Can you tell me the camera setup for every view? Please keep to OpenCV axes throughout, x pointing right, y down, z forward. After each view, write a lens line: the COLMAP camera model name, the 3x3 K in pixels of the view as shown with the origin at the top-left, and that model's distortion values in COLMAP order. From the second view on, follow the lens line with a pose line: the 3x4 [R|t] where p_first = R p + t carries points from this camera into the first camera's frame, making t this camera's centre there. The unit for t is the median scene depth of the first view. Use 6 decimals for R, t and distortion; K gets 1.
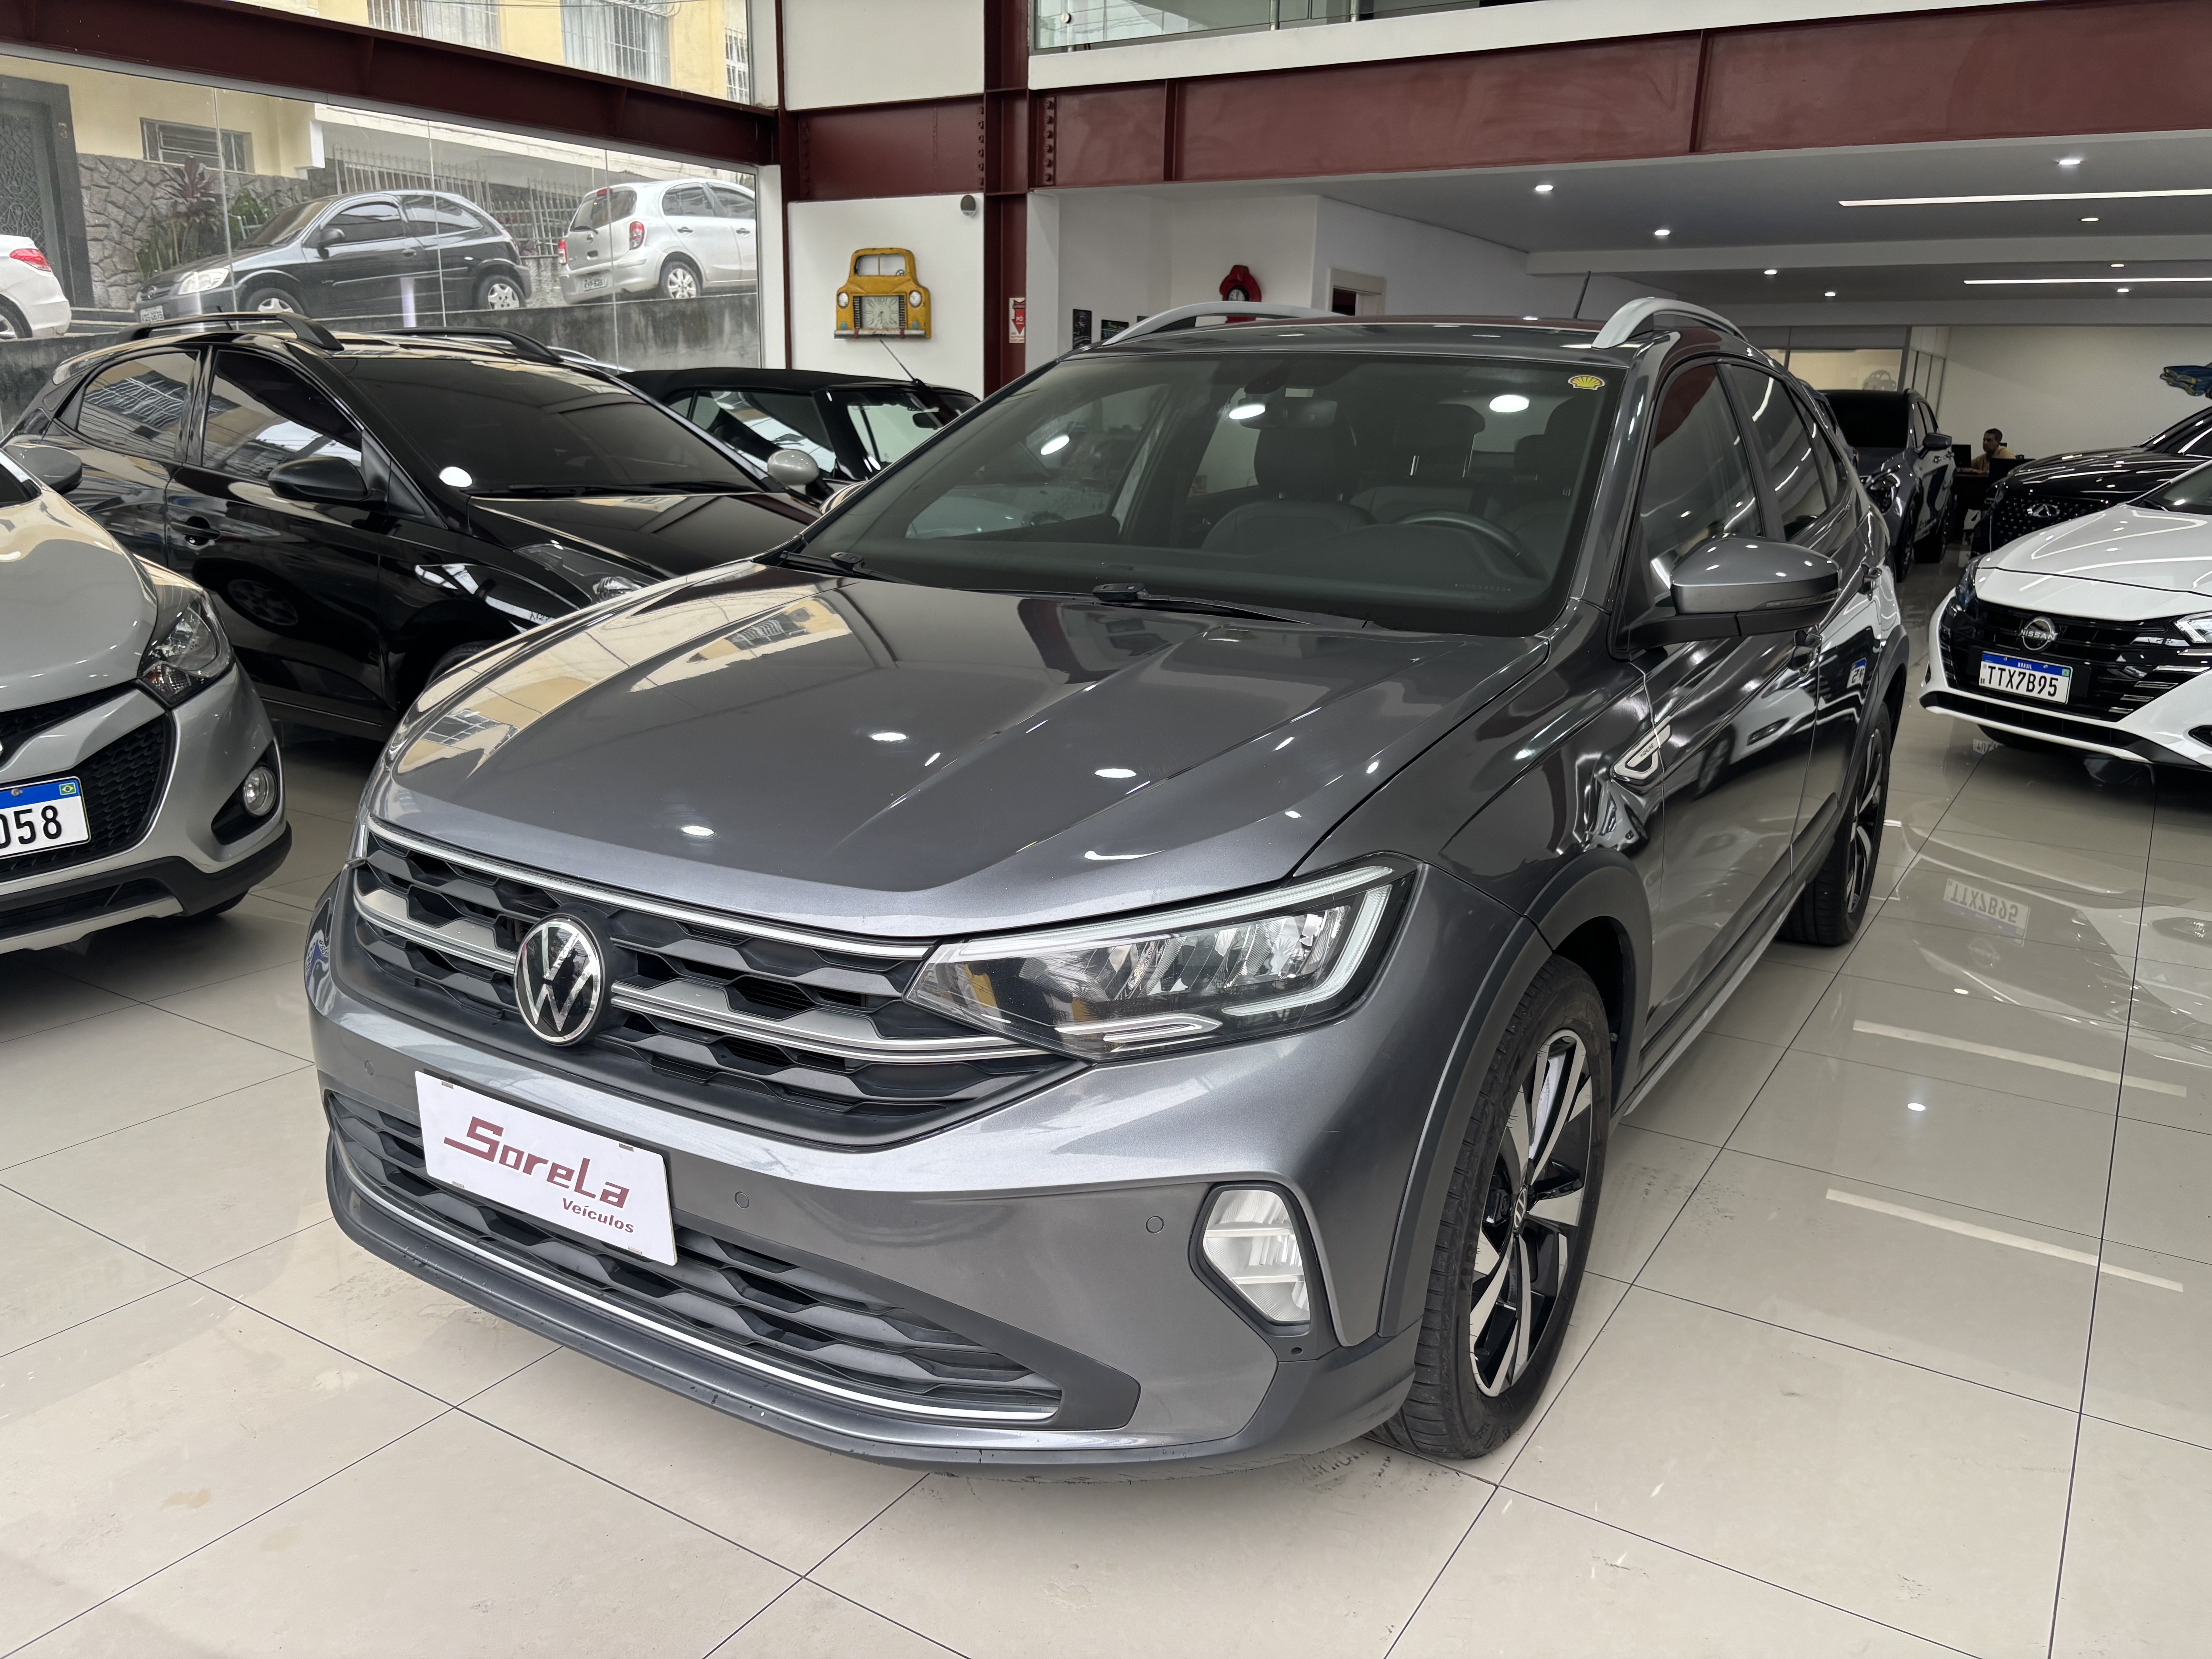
lens RADIAL K [[1704.5, 0, 1106.0], [0, 1704.5, 829.5], [0, 0, 1]] dist [-0.028427, -0.002335]
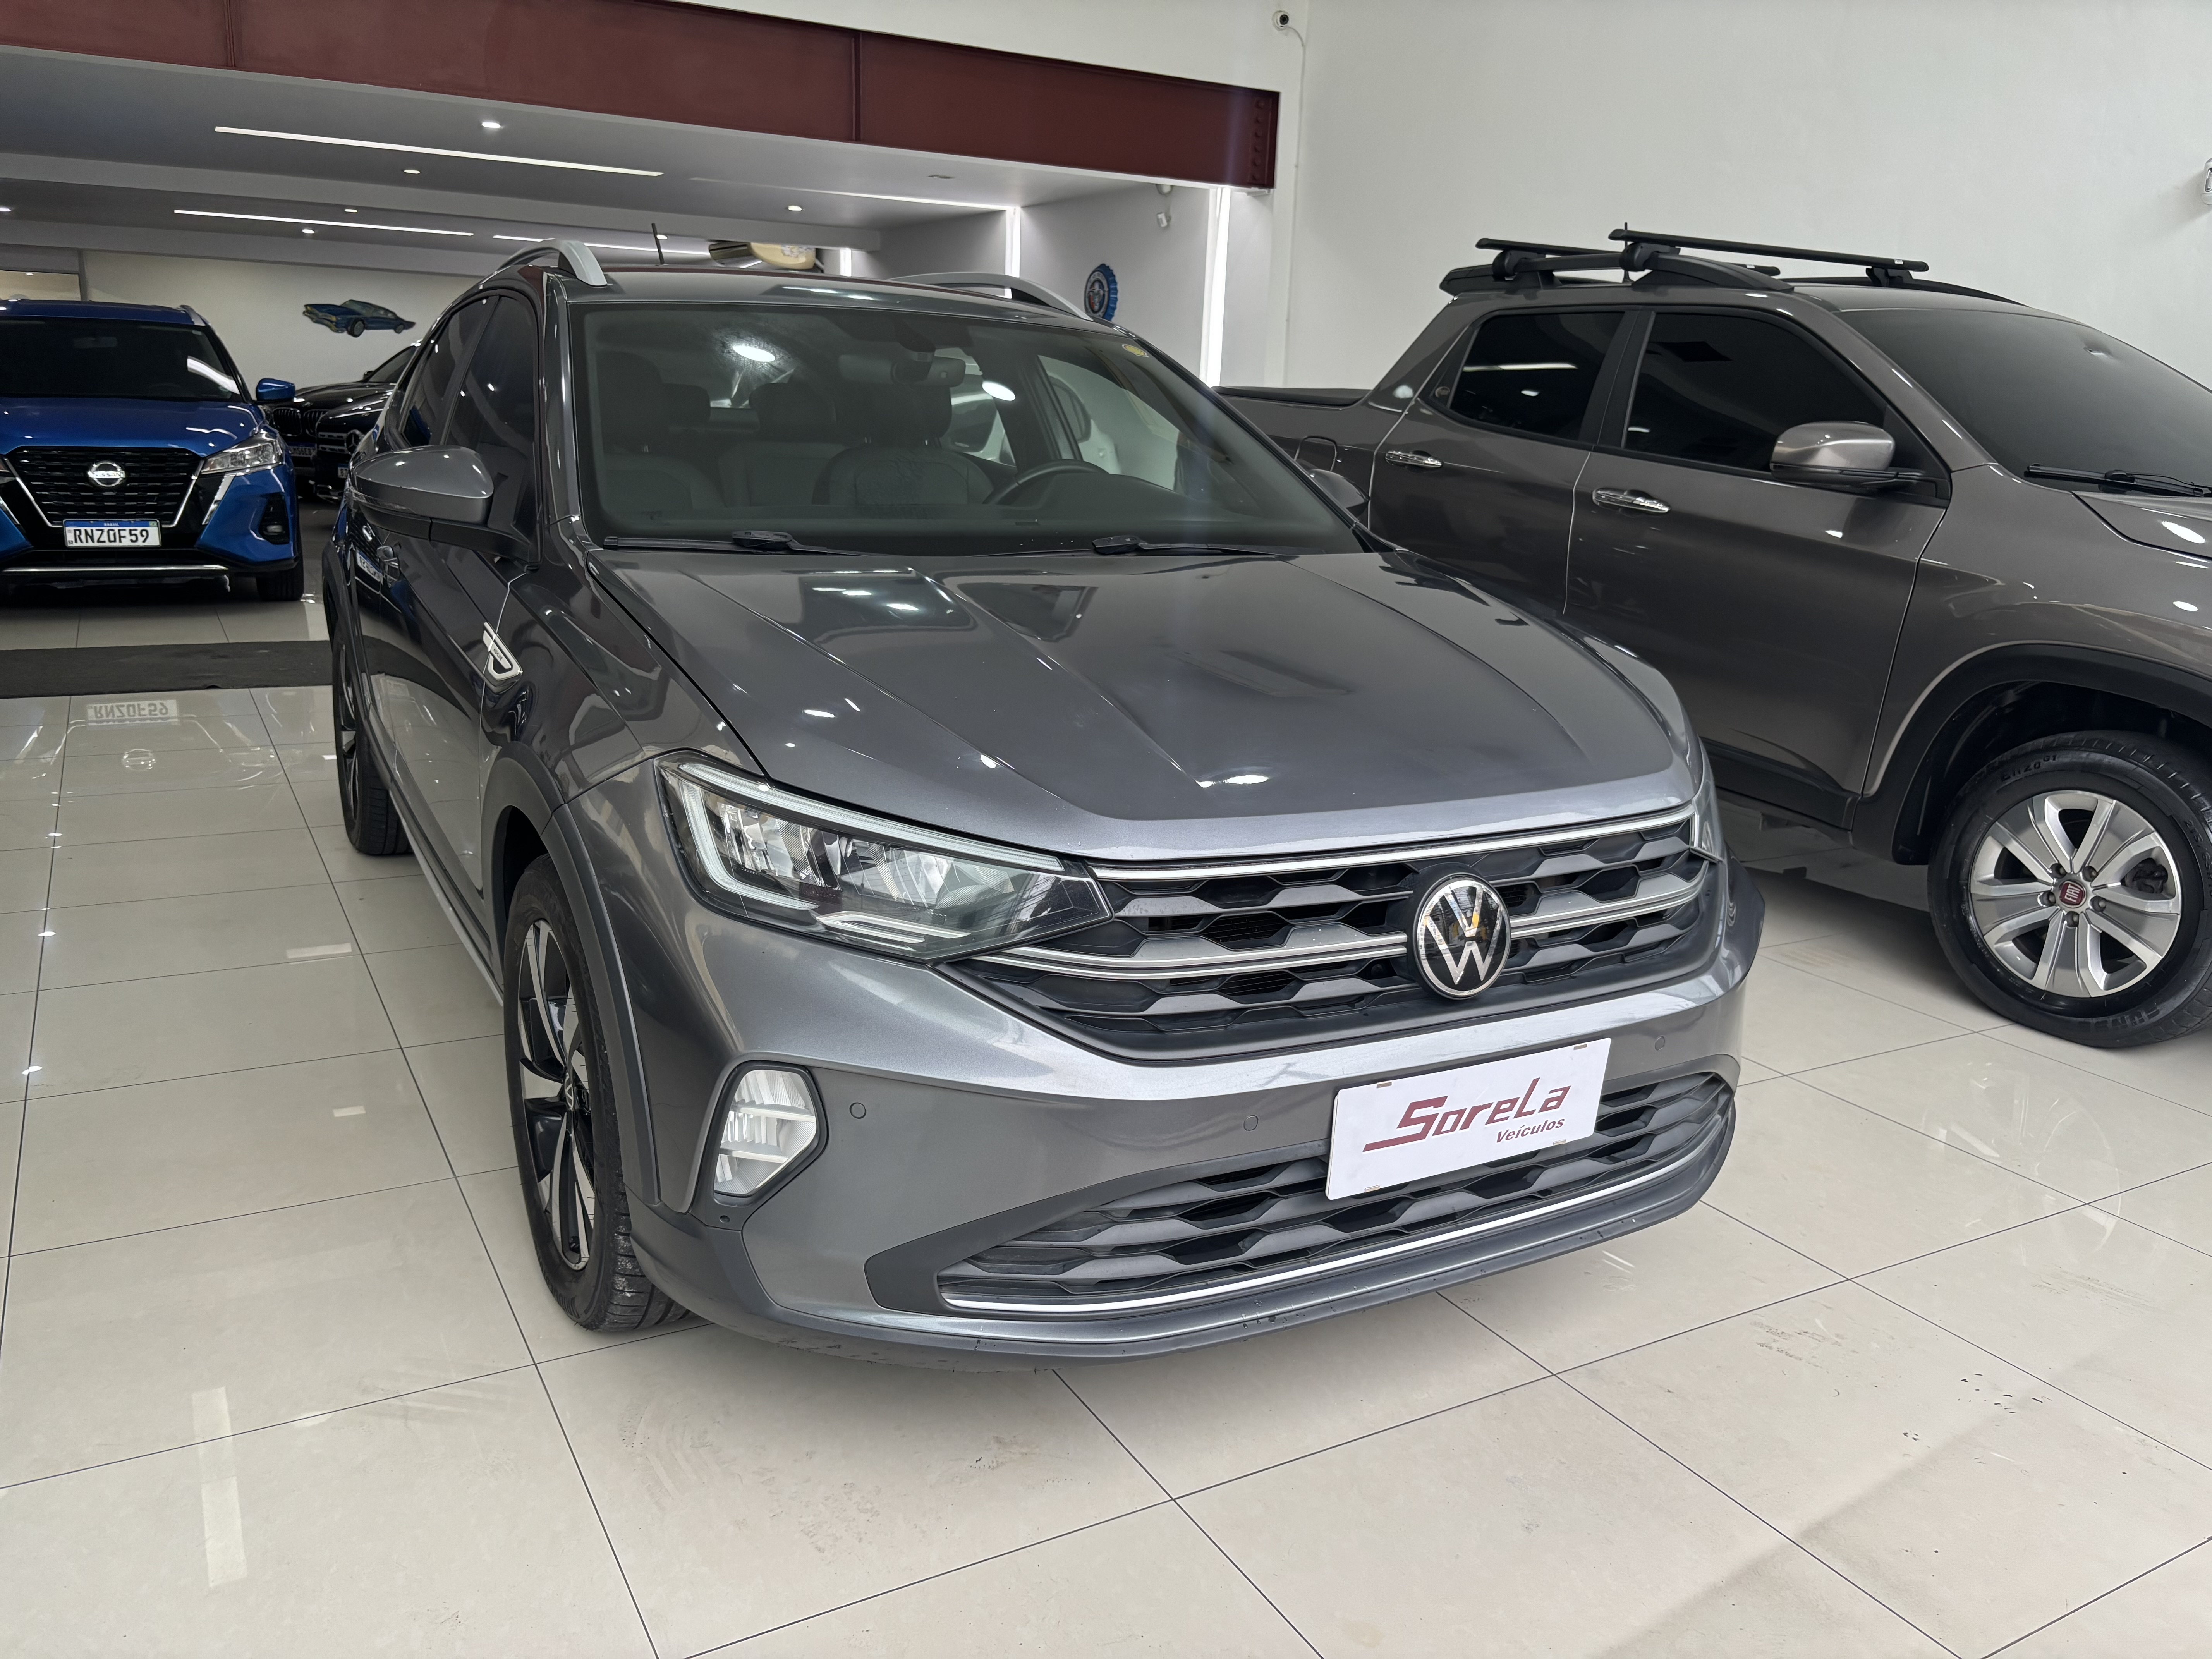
lens RADIAL K [[1704.5, 0, 1106.0], [0, 1704.5, 829.5], [0, 0, 1]] dist [-0.028427, -0.002335]
pose [[0.470527, -0.207422, 0.857660, -1.301993], [0.172747, 0.974824, 0.140986, -0.159532], [-0.865311, 0.081821, 0.494512, 0.666132]]
